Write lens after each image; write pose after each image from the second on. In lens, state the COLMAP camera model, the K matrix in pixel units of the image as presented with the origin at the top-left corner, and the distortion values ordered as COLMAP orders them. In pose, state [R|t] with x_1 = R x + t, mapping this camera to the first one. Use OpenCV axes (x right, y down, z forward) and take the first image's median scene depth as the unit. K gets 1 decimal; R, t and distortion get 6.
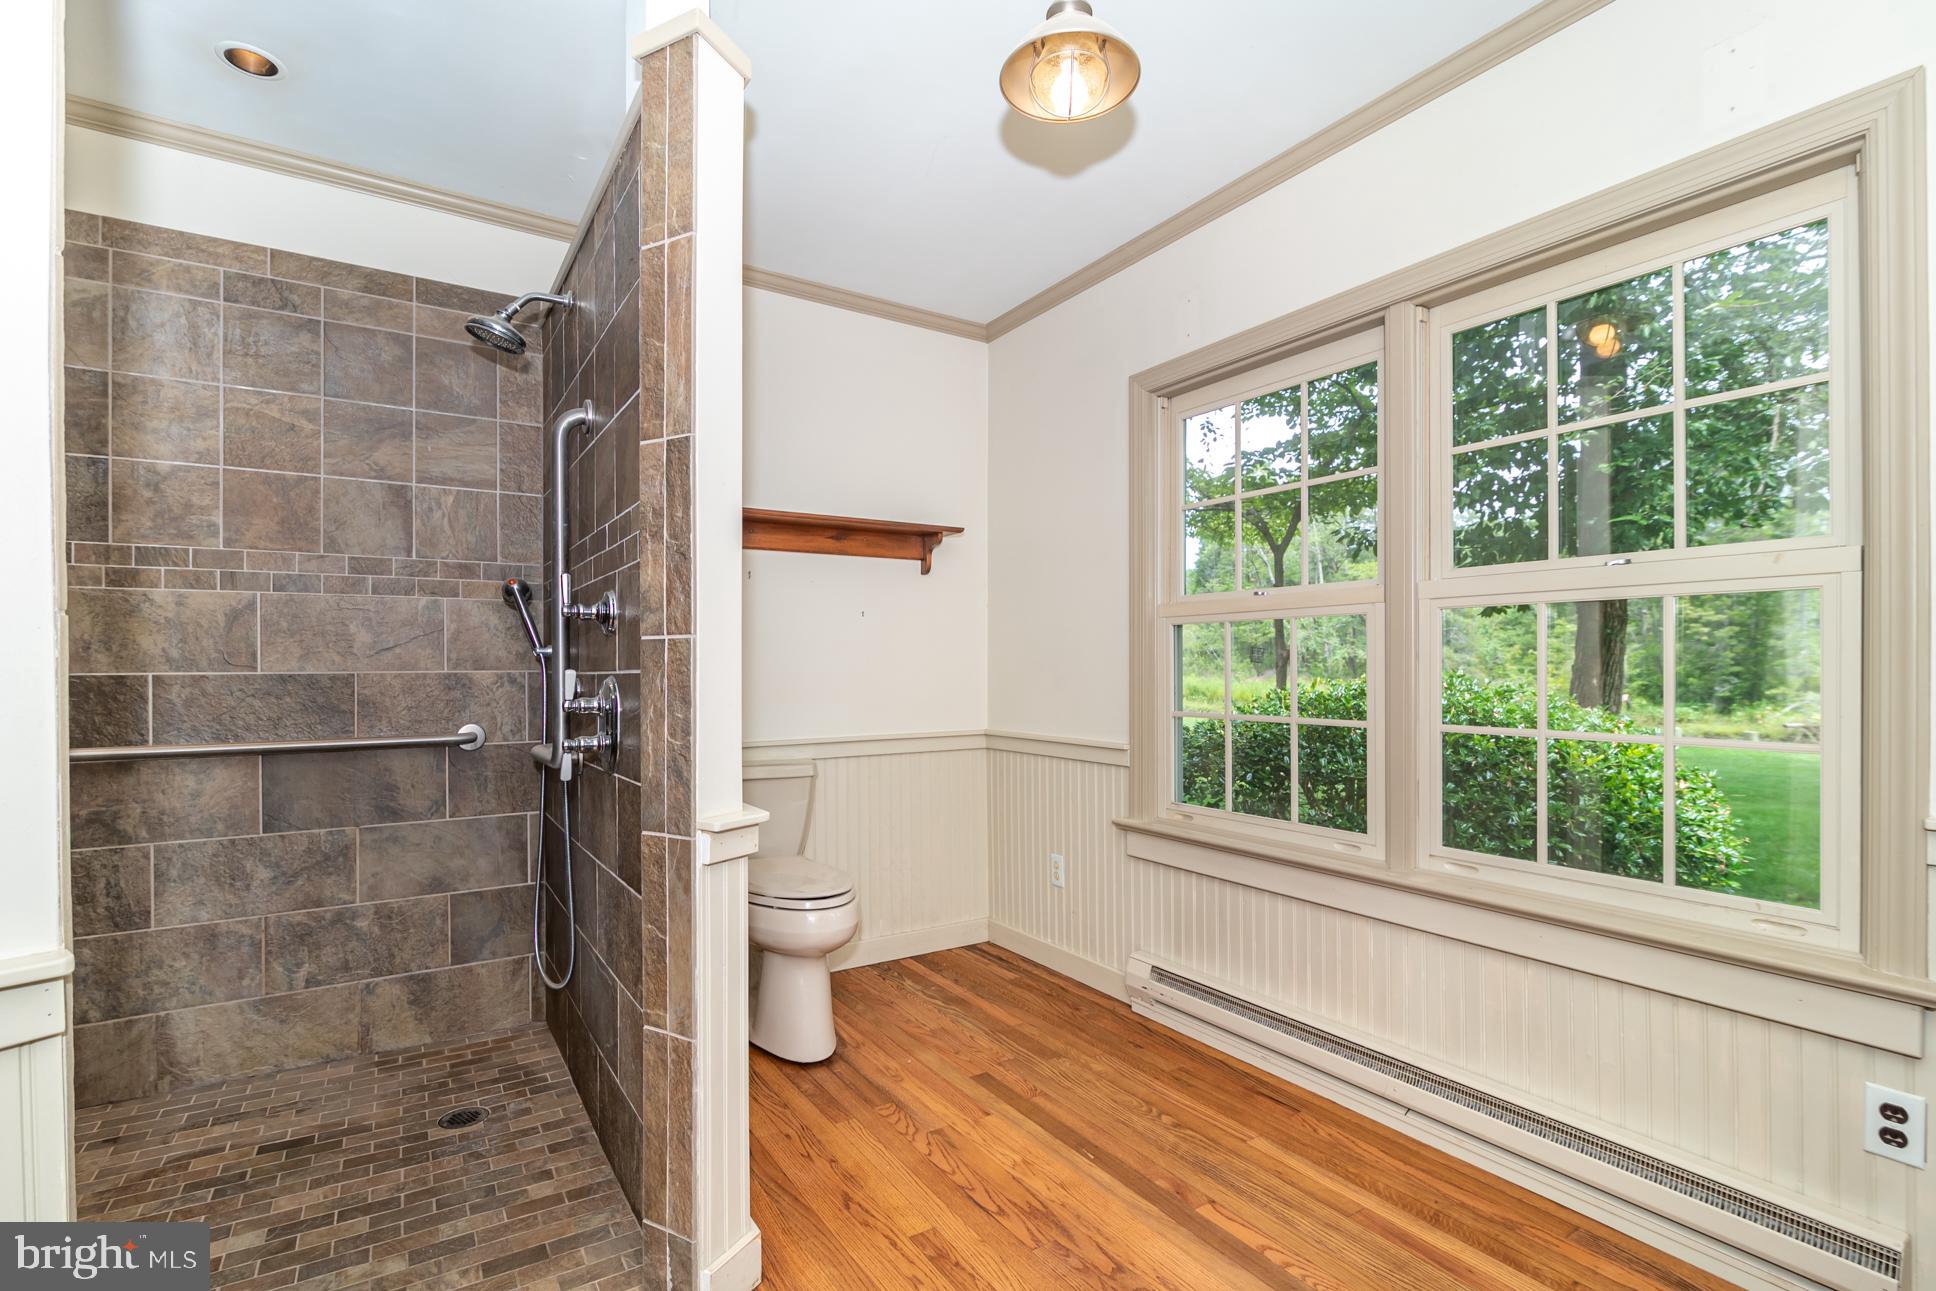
lens RADIAL K [[915.2, 0, 947.6], [0, 915.2, 670.4], [0, 0, 1]] dist [-0.012598, 0.000689]
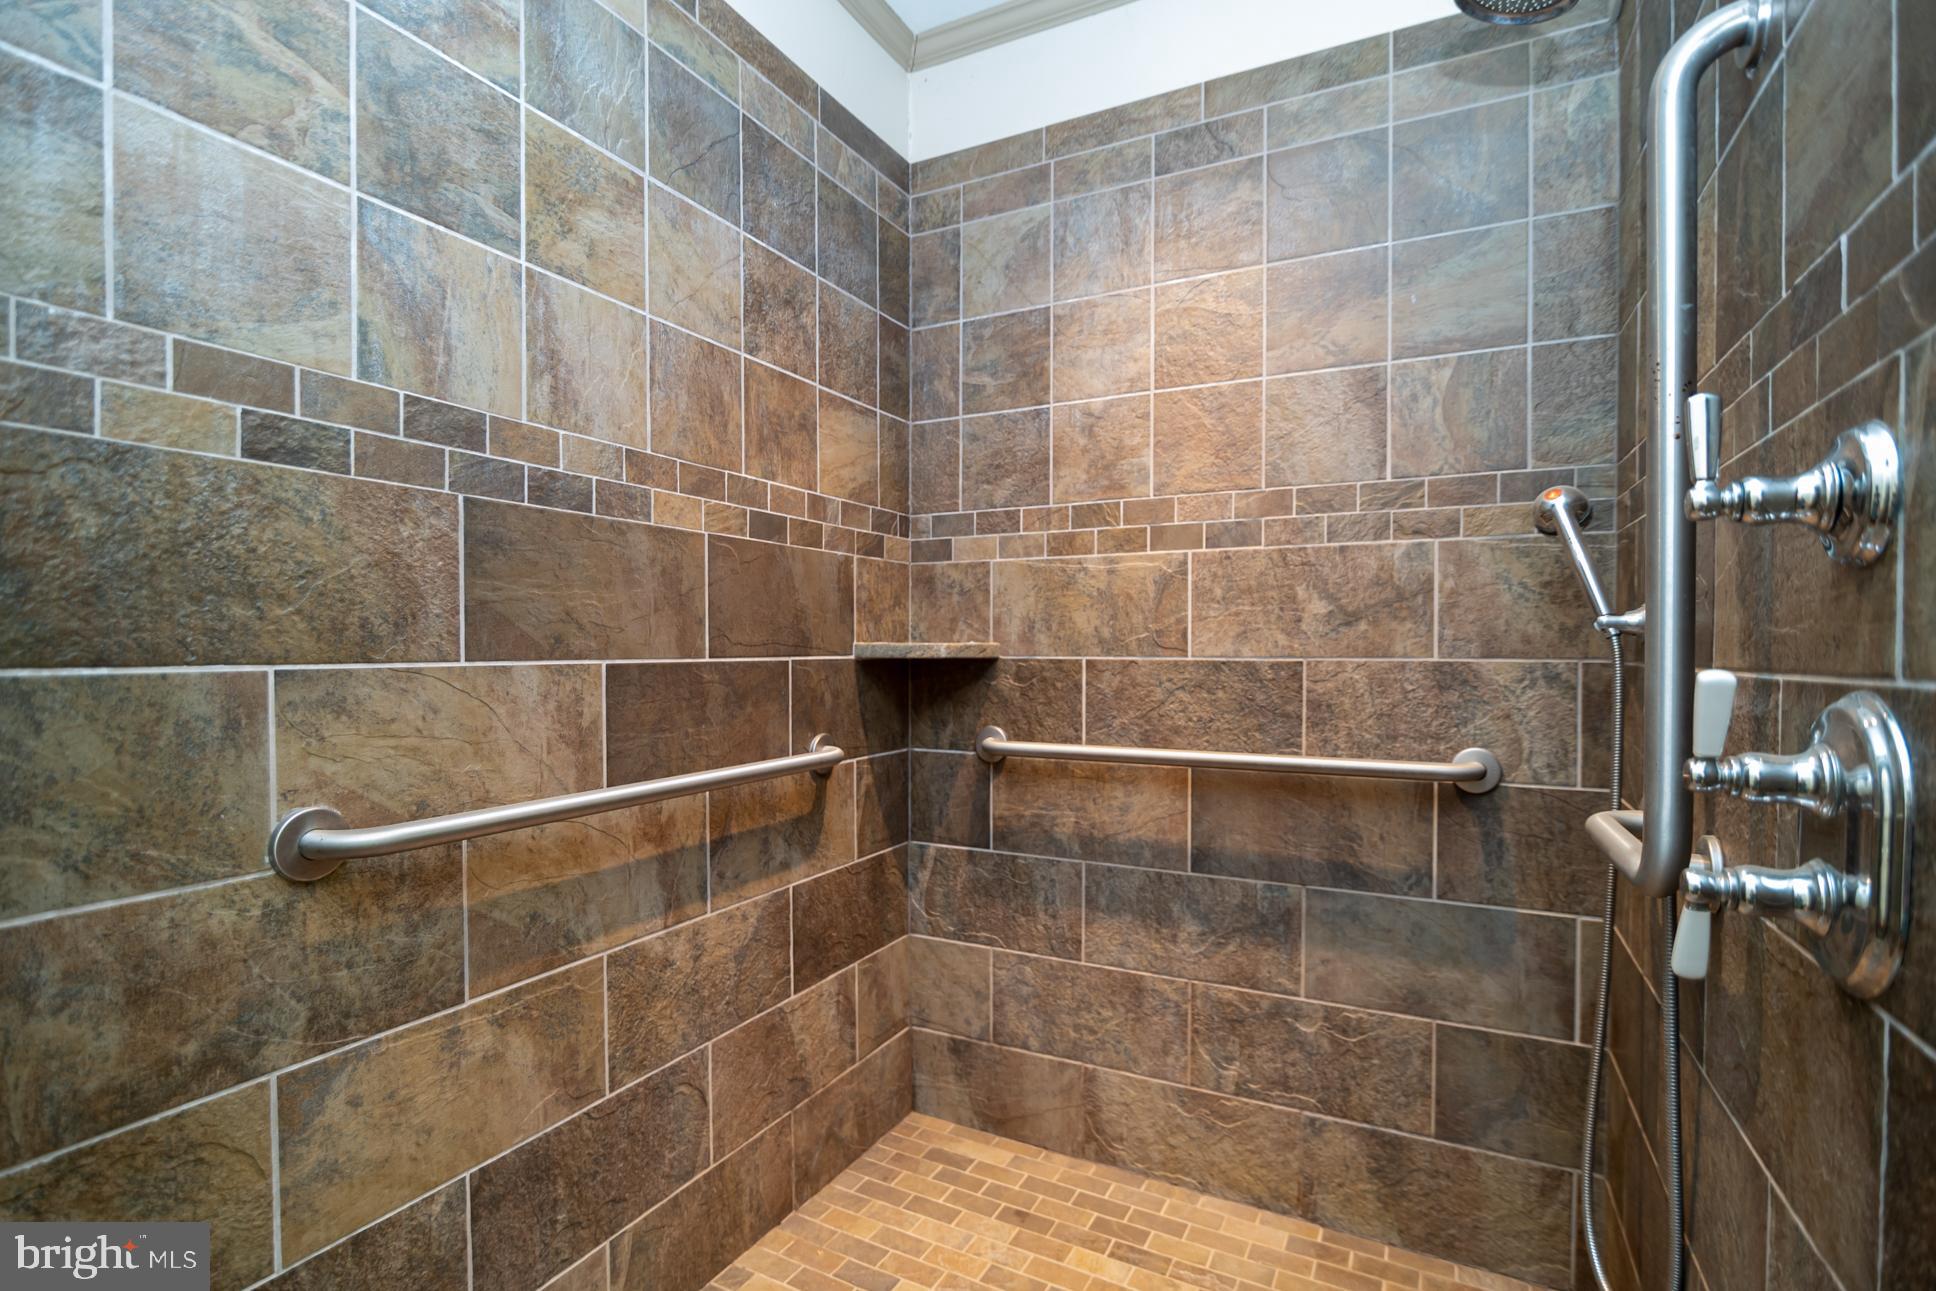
lens RADIAL K [[915.2, 0, 964.6], [0, 915.2, 660.1], [0, 0, 1]] dist [-0.012598, 0.000689]
pose [[0.514716, 0.015909, -0.857213, -0.203795], [-0.007611, 0.999873, 0.013987, -0.004616], [0.857327, -0.000675, 0.514772, 0.447275]]
